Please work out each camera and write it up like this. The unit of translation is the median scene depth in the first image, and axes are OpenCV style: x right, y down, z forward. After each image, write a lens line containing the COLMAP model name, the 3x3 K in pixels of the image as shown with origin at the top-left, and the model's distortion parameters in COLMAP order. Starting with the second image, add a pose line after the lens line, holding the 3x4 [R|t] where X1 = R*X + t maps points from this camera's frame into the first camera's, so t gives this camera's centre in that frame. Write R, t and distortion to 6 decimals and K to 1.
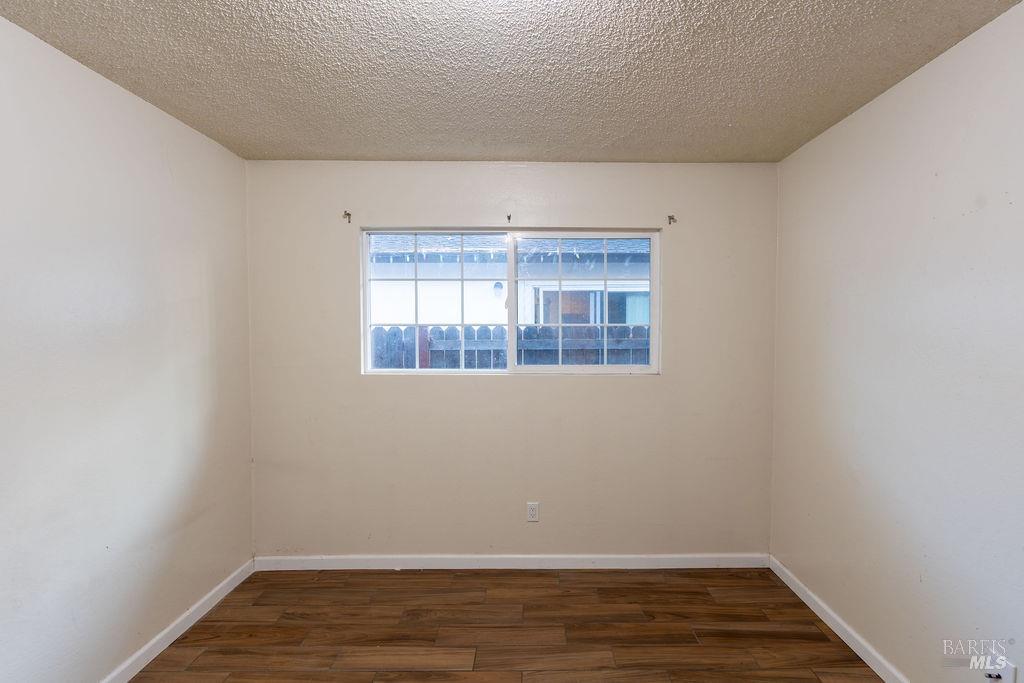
lens RADIAL K [[474.2, 0, 512.7], [0, 474.2, 340.3], [0, 0, 1]] dist [-0.004015, 0.002856]
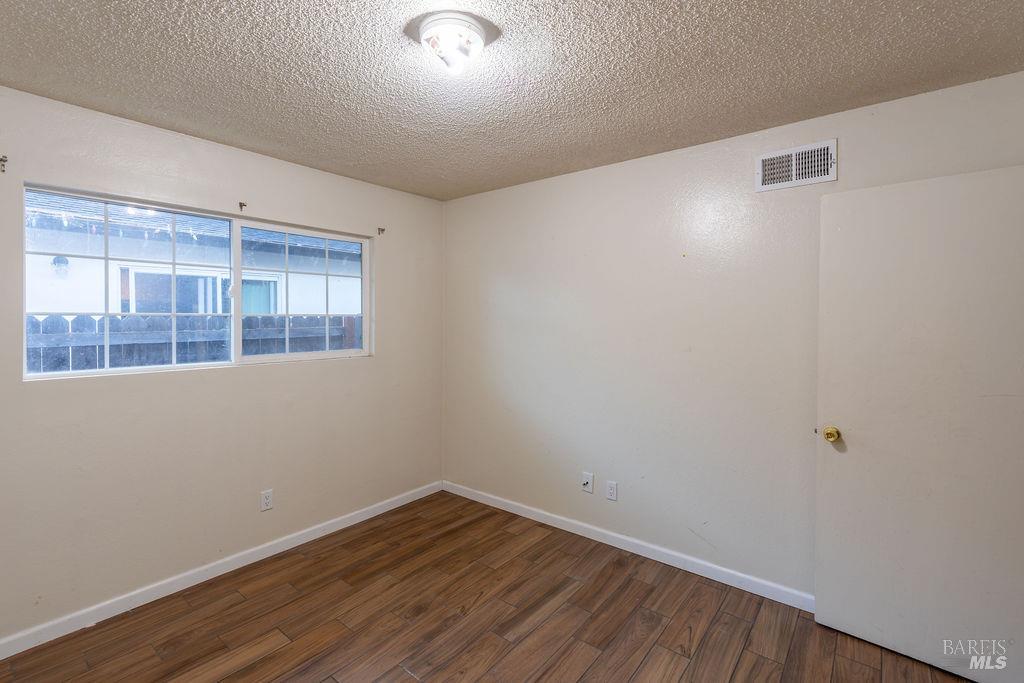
lens RADIAL K [[474.2, 0, 499.8], [0, 474.2, 320.4], [0, 0, 1]] dist [-0.004015, 0.002856]
pose [[0.641936, -0.004951, 0.766742, -0.420514], [0.020563, 0.999731, -0.010761, 0.001053], [-0.766482, 0.022675, 0.641865, -0.035551]]
